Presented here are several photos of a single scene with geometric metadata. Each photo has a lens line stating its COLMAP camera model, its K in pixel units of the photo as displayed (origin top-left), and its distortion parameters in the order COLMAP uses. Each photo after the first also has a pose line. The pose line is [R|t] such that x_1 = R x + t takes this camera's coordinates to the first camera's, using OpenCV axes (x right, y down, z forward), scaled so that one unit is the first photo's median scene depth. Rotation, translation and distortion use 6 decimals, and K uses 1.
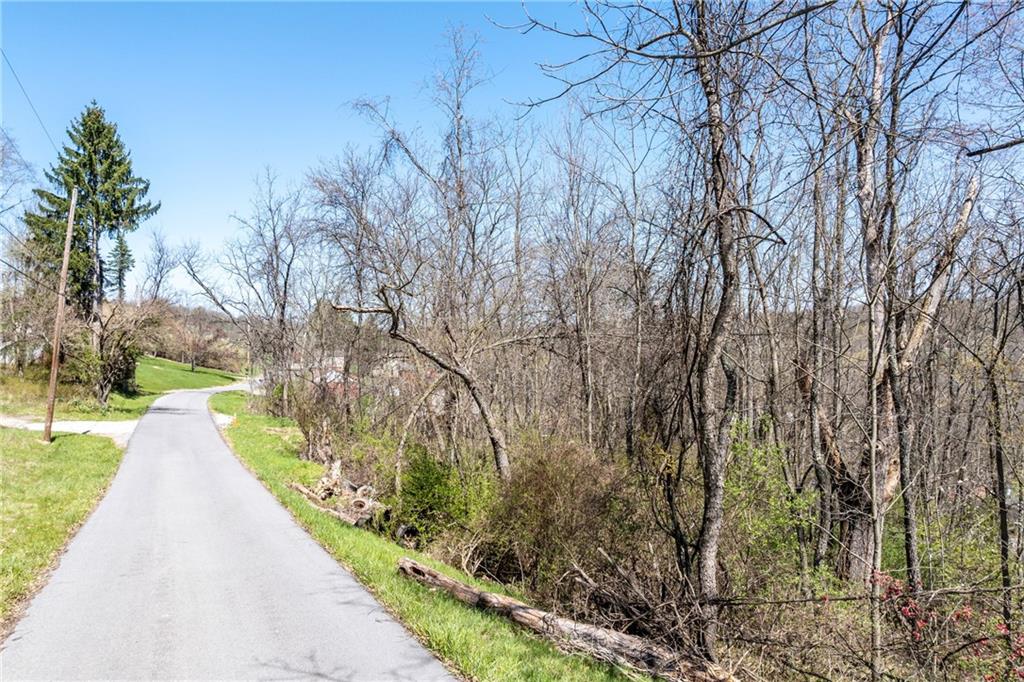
lens RADIAL K [[718.8, 0, 514.0], [0, 718.8, 340.6], [0, 0, 1]] dist [-0.046337, 0.019388]
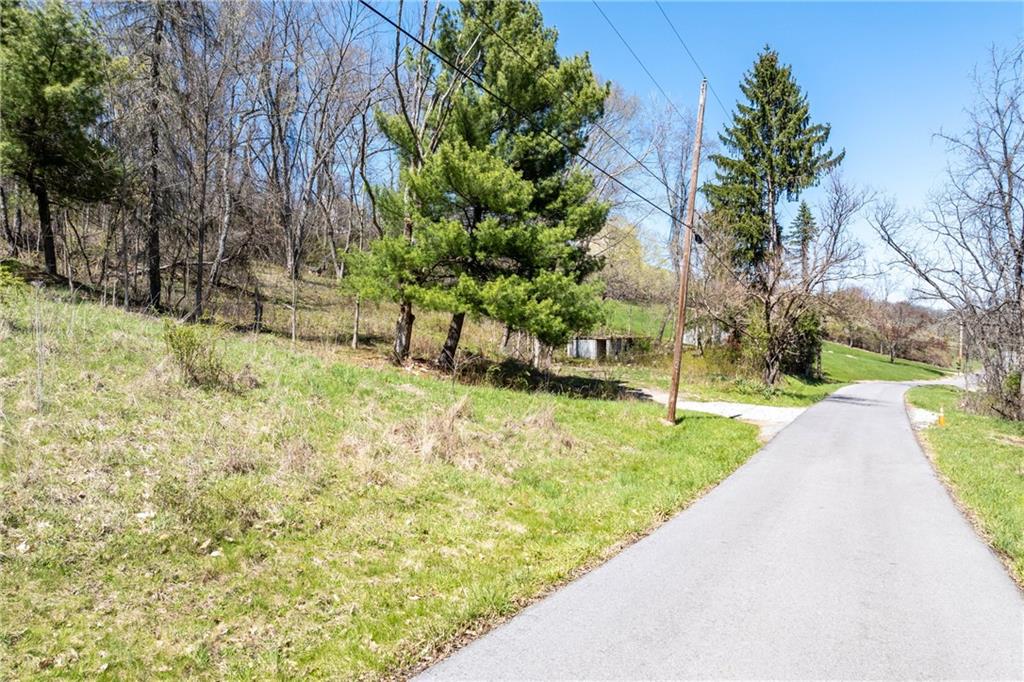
lens RADIAL K [[718.8, 0, 513.6], [0, 718.8, 339.6], [0, 0, 1]] dist [-0.046337, 0.019388]
pose [[0.606624, 0.001306, -0.794988, -0.079454], [0.000301, 0.999998, 0.001872, 0.027442], [0.794989, -0.001375, 0.606622, 0.207951]]
